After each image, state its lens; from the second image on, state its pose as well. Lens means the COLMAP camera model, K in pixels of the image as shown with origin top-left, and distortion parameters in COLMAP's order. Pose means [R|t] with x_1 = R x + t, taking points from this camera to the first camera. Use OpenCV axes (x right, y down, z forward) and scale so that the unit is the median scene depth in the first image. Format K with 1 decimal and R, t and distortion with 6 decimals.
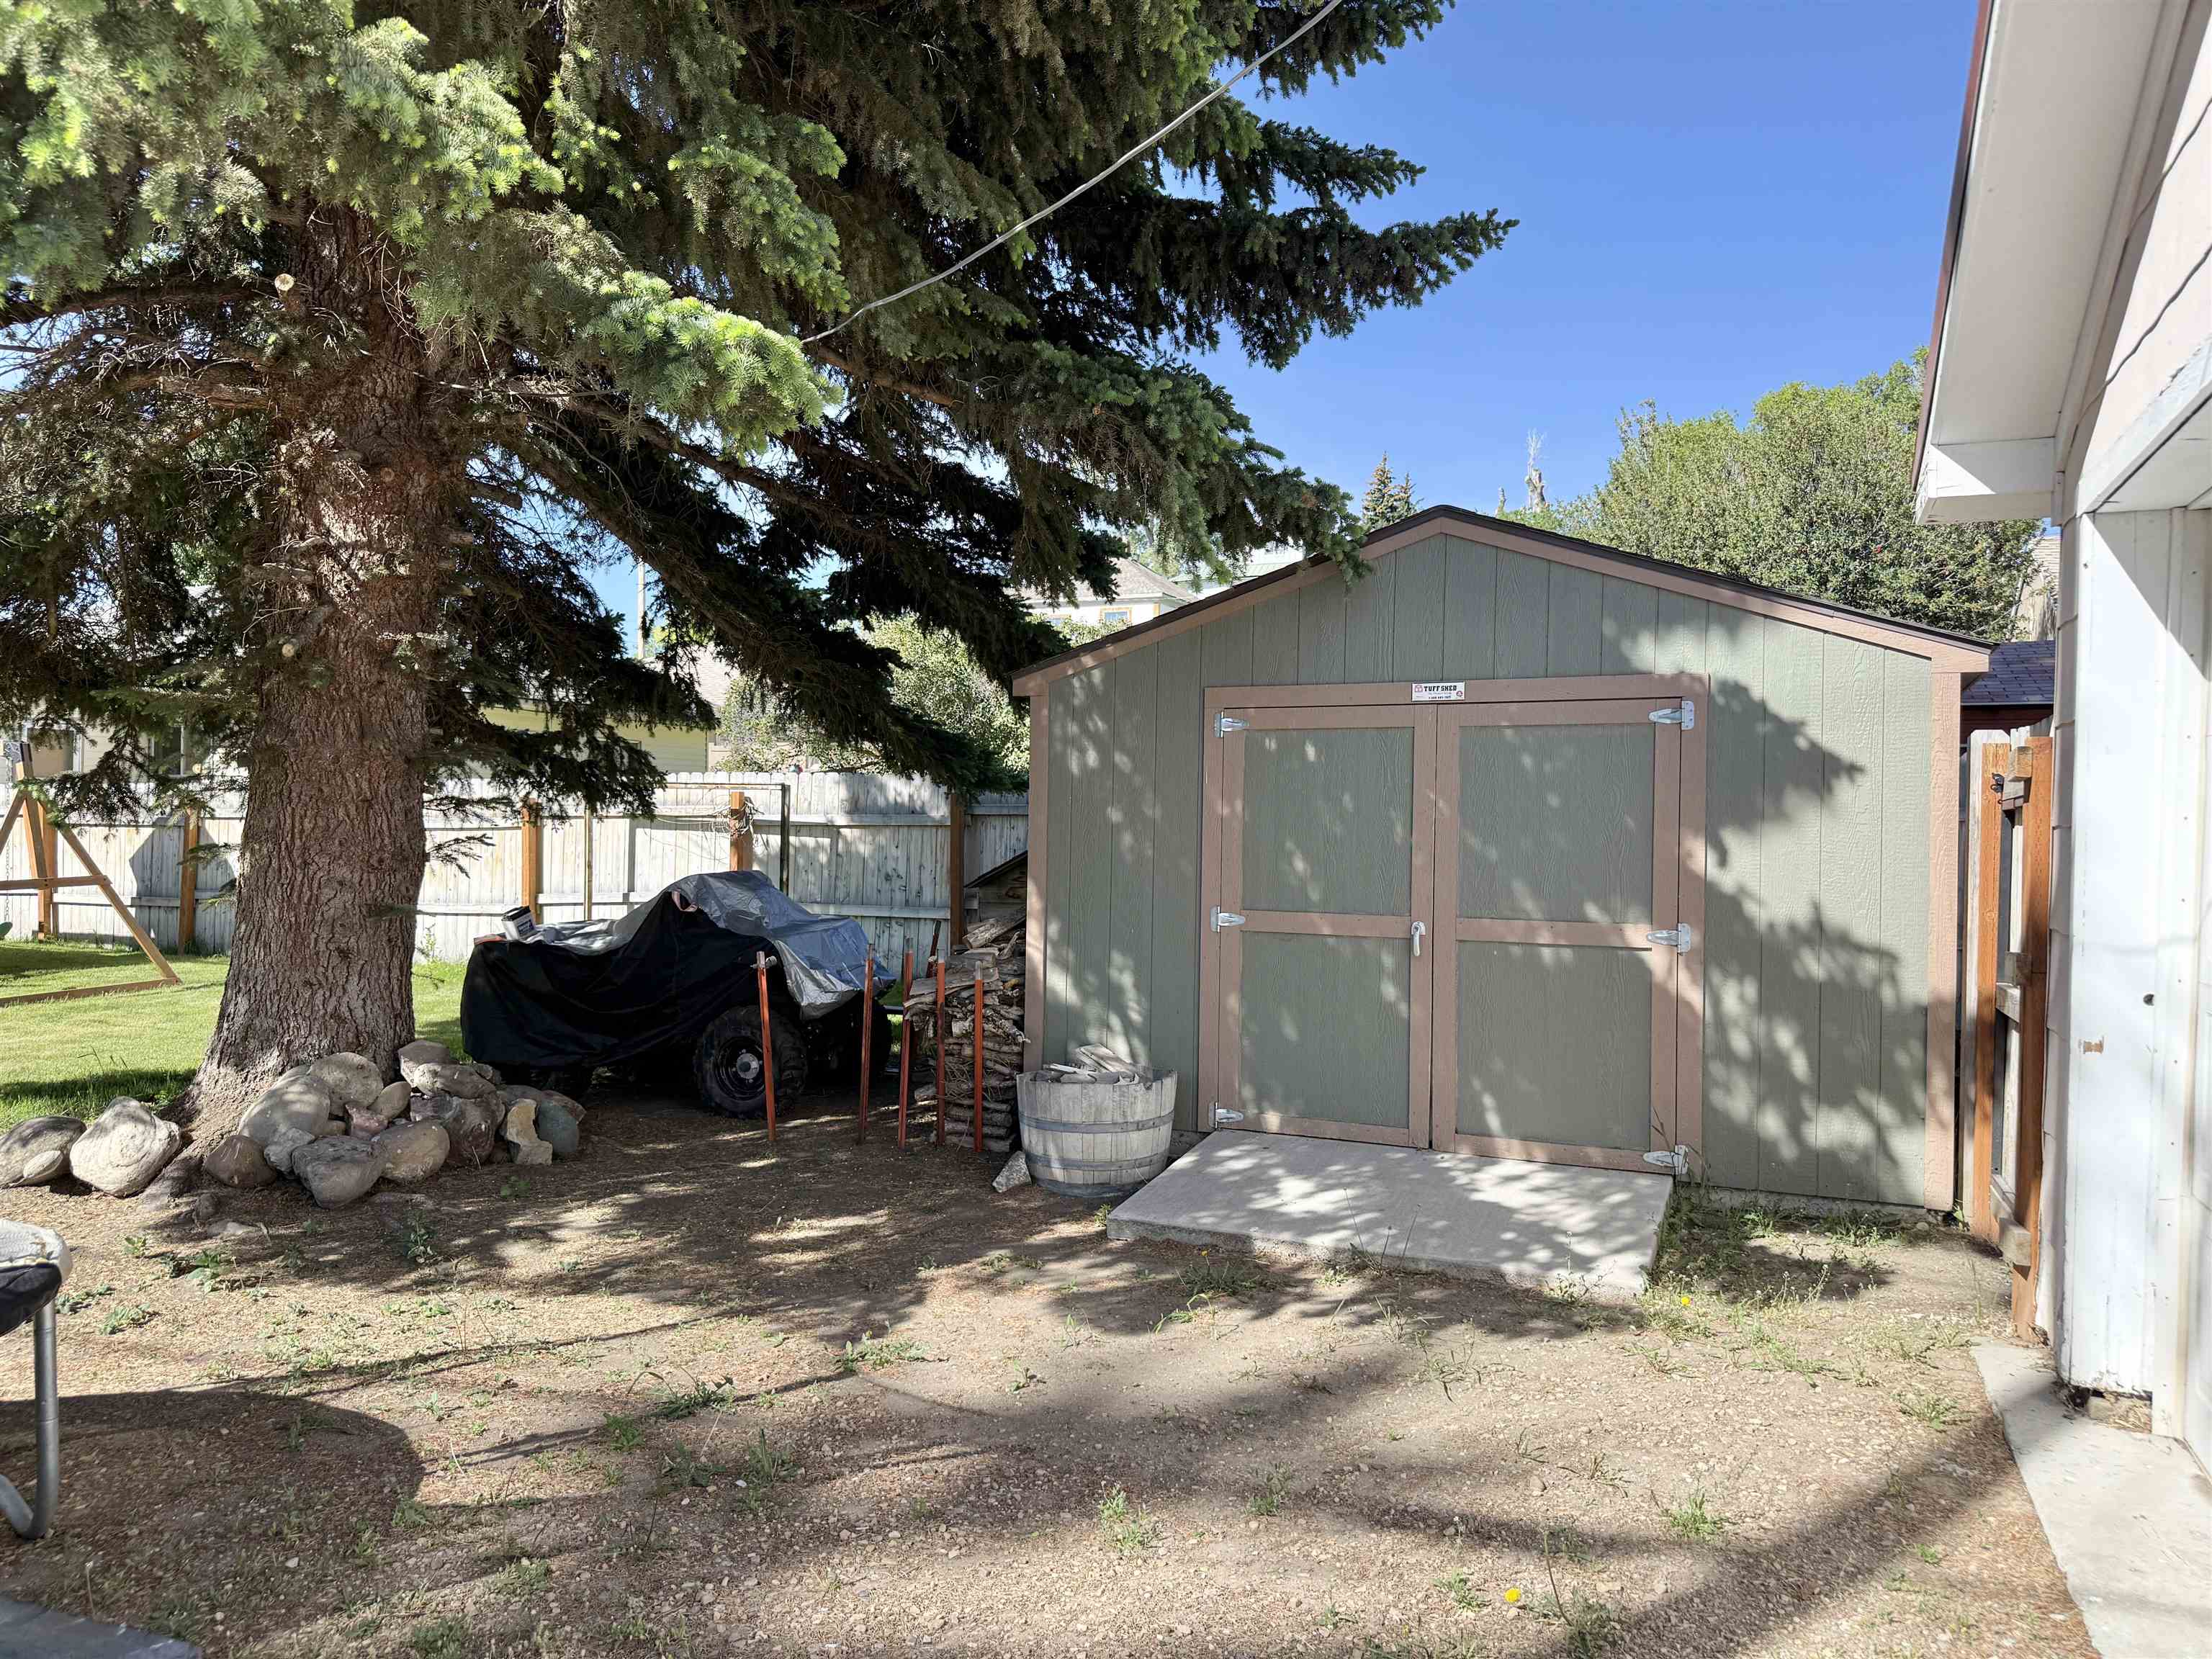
lens RADIAL K [[1578.7, 0, 1113.4], [0, 1578.7, 834.3], [0, 0, 1]] dist [0.046419, -0.036553]
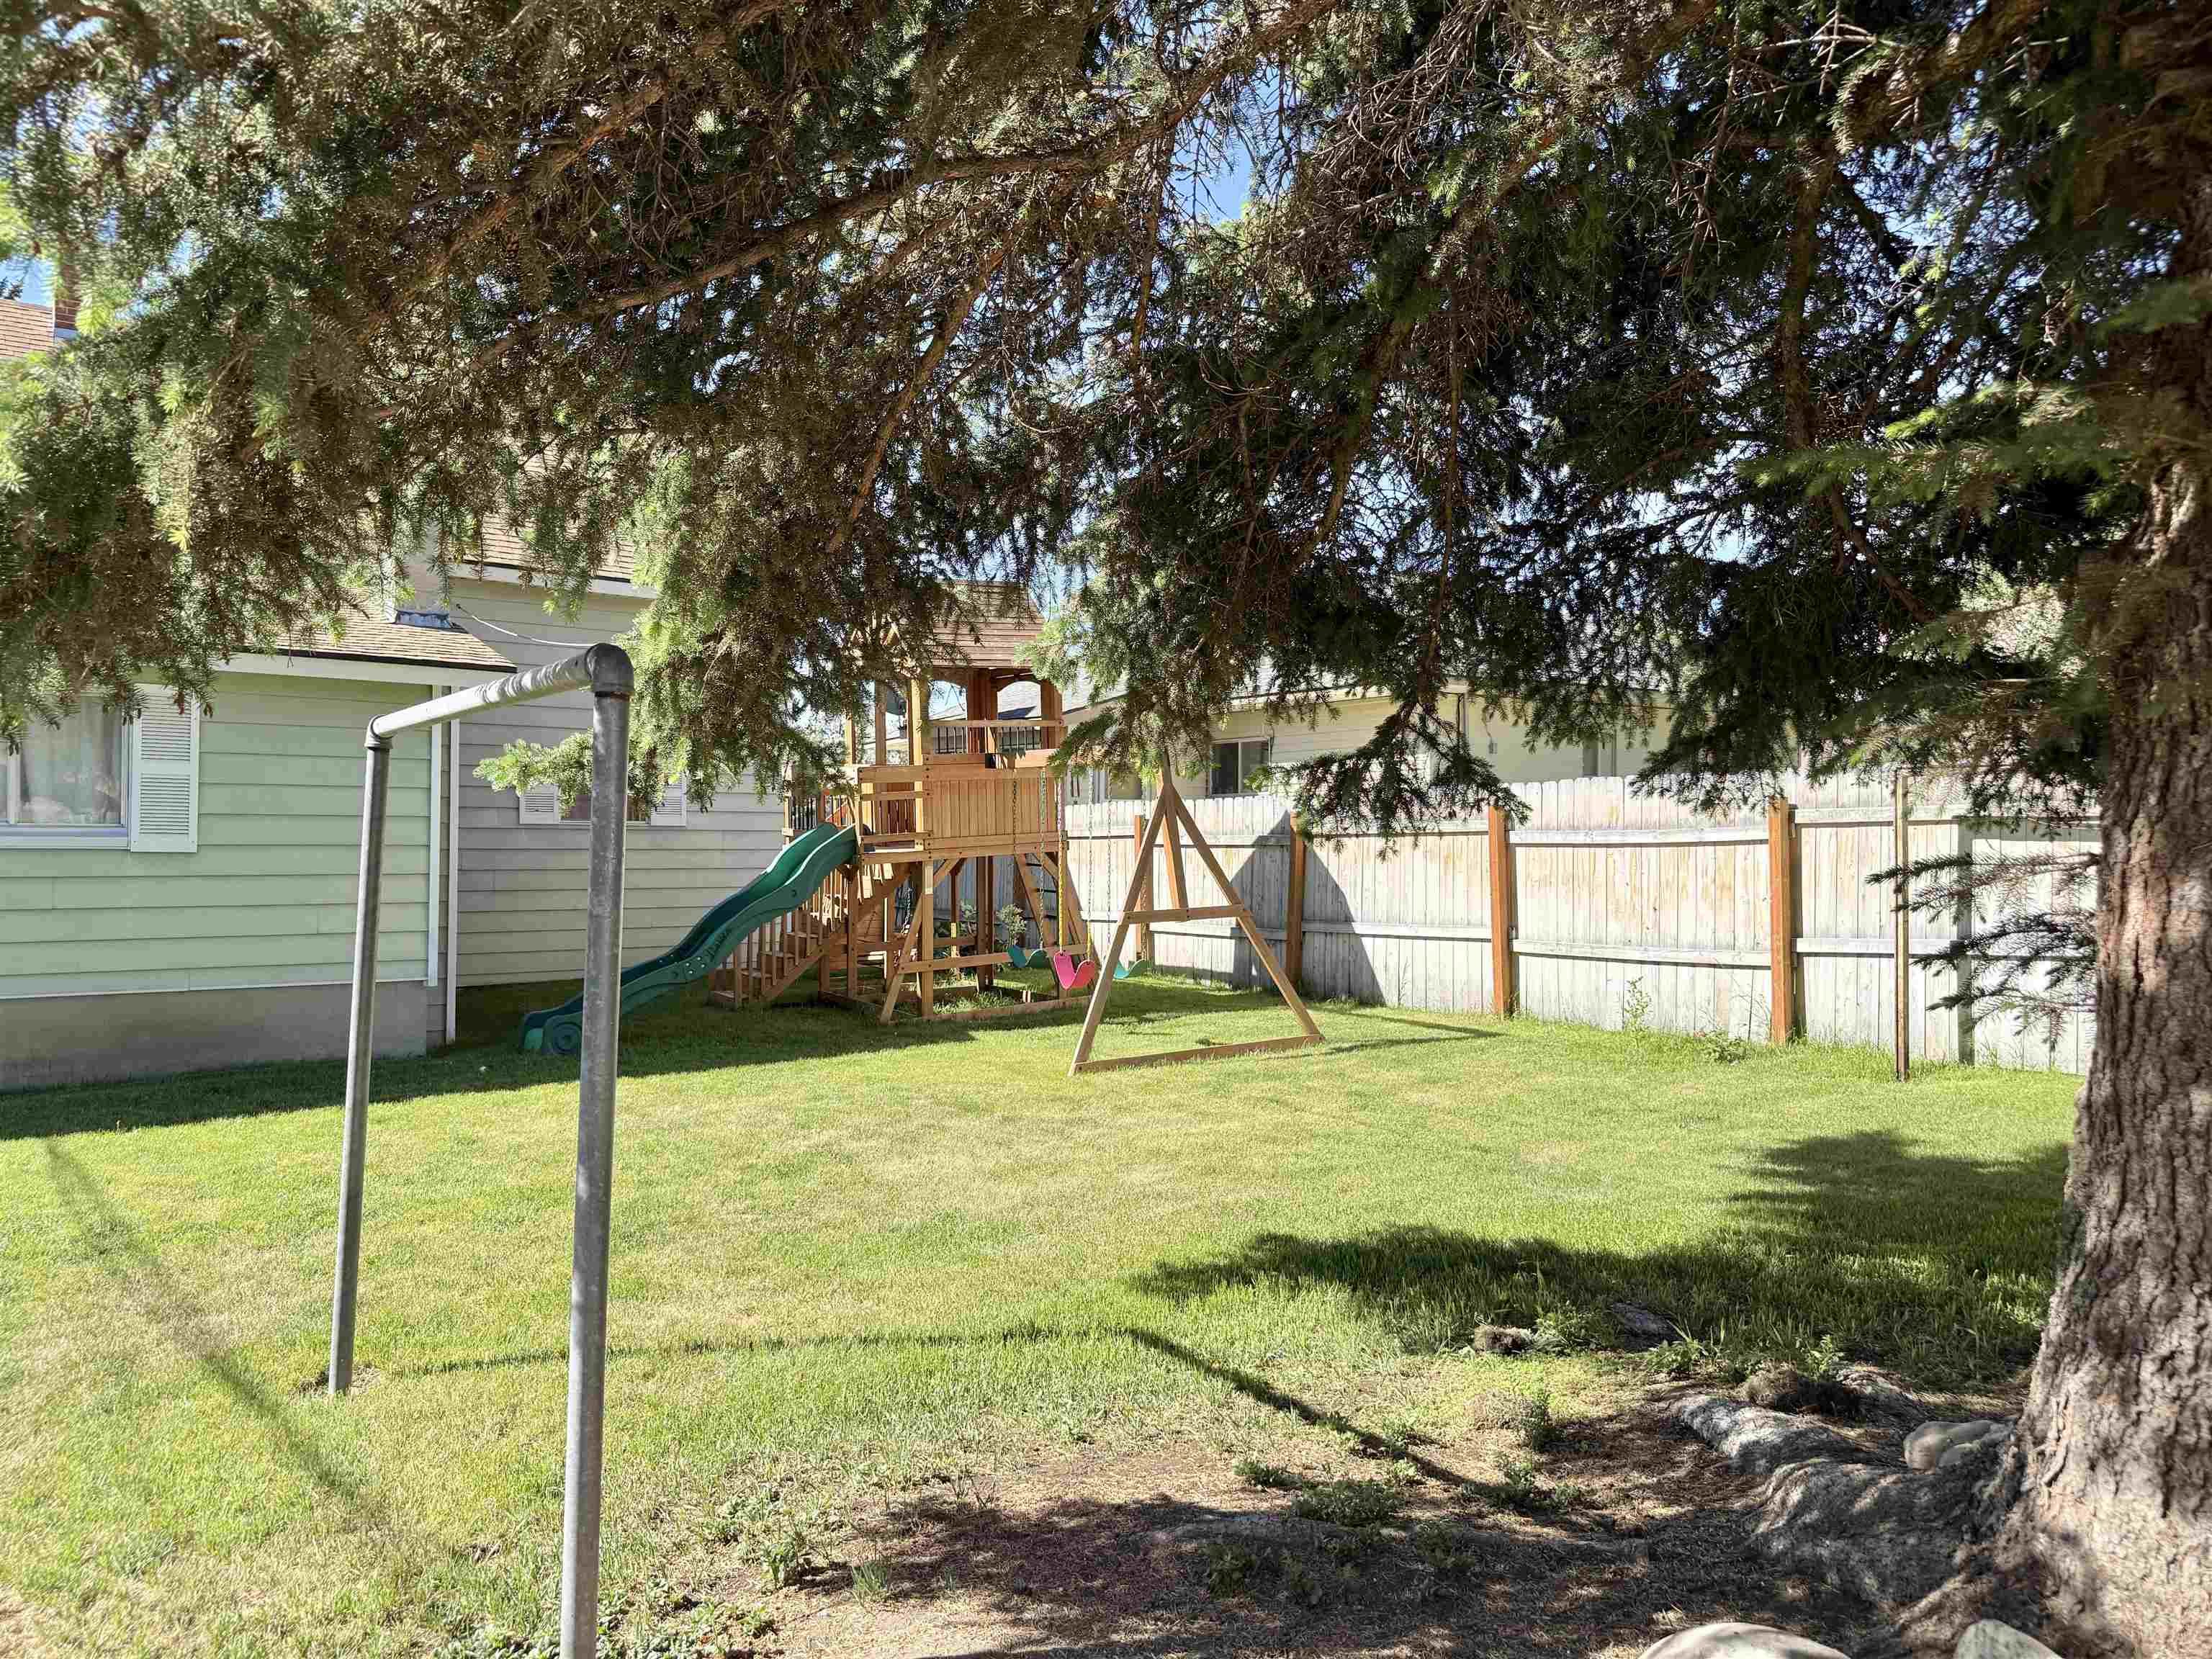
lens RADIAL K [[1578.7, 0, 1102.6], [0, 1578.7, 833.3], [0, 0, 1]] dist [0.046419, -0.036553]
pose [[0.852979, -0.014034, -0.521757, -0.266838], [0.005963, 0.999835, -0.017145, 0.002767], [0.521911, 0.011513, 0.852922, 0.271593]]
